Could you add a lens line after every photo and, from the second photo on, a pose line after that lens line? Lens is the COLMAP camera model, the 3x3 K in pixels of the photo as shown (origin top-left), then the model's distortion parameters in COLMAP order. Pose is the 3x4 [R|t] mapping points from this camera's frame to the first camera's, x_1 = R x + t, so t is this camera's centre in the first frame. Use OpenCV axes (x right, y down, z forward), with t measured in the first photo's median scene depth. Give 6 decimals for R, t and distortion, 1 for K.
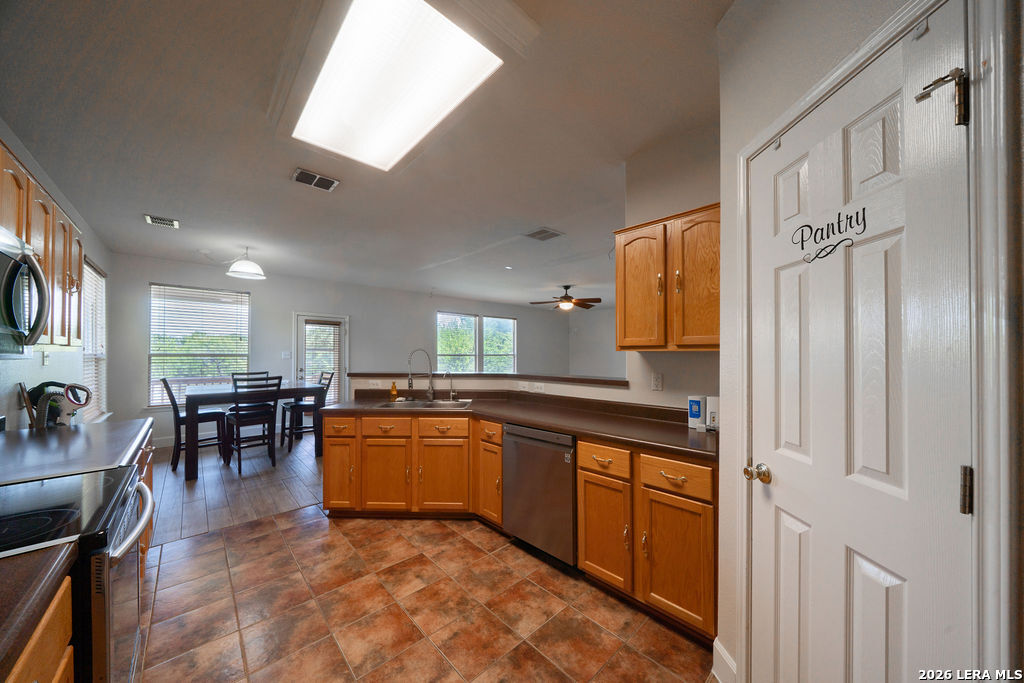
lens RADIAL K [[352.0, 0, 515.7], [0, 352.0, 350.6], [0, 0, 1]] dist [-0.003094, -0.000112]
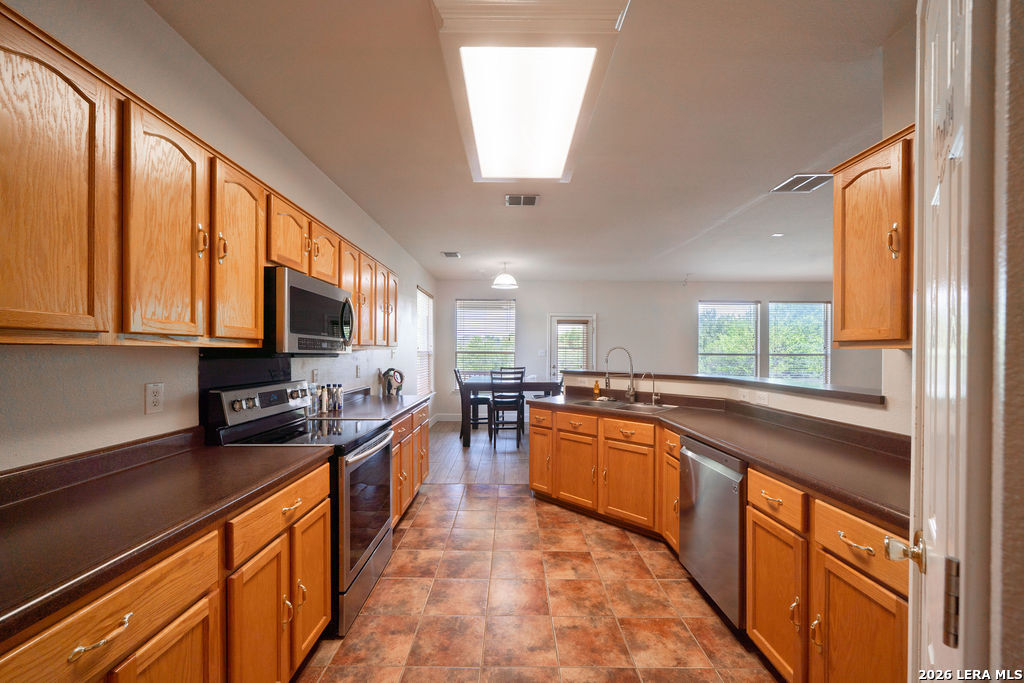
lens RADIAL K [[395.8, 0, 501.7], [0, 395.8, 351.5], [0, 0, 1]] dist [0.000211, 0.000413]
pose [[0.724850, 0.003037, -0.688900, 0.311335], [0.001888, 0.999978, 0.006394, 0.000448], [0.688904, -0.005935, 0.724828, 0.017546]]
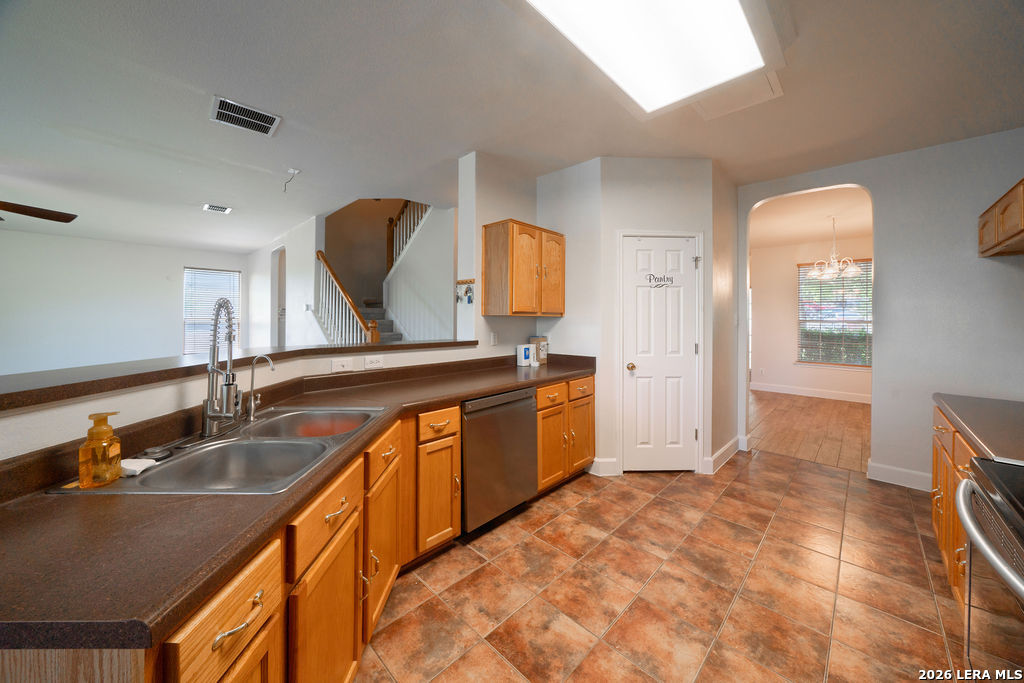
lens RADIAL K [[352.0, 0, 483.3], [0, 352.0, 313.9], [0, 0, 1]] dist [-0.003094, -0.000112]
pose [[0.006195, 0.012371, 0.999904, -0.858492], [-0.016537, 0.999788, -0.012267, 0.011596], [-0.999844, -0.016459, 0.006398, 0.969990]]
